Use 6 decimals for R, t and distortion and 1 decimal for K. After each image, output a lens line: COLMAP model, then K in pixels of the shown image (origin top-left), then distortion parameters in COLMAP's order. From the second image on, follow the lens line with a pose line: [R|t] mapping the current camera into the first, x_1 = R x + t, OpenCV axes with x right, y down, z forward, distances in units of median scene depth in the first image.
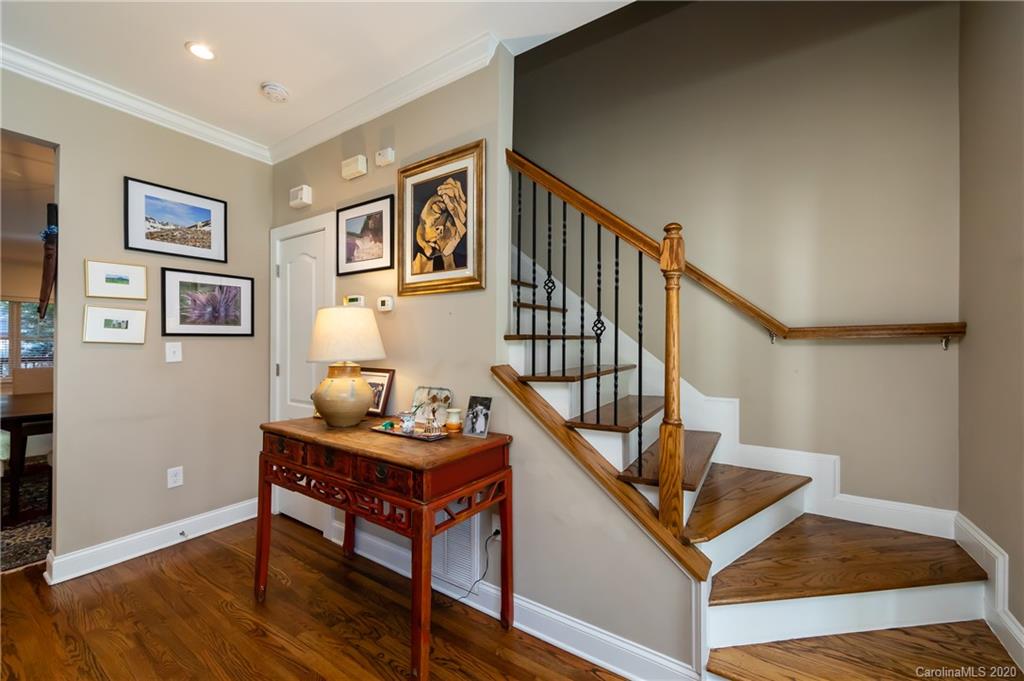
lens RADIAL K [[401.4, 0, 513.3], [0, 401.4, 342.6], [0, 0, 1]] dist [-0.001769, -0.000235]
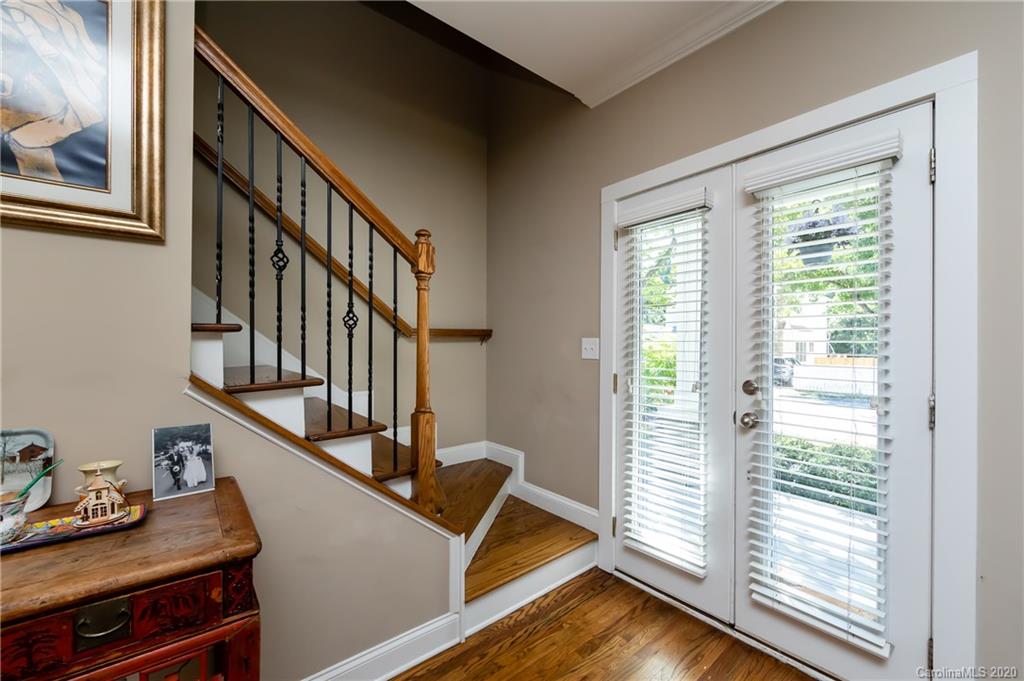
lens RADIAL K [[401.4, 0, 513.3], [0, 401.4, 342.6], [0, 0, 1]] dist [-0.001769, -0.000235]
pose [[0.324721, 0.004020, 0.945801, -0.489438], [-0.003398, 0.999989, -0.003084, 0.011414], [-0.945804, -0.002213, 0.324732, 0.352226]]
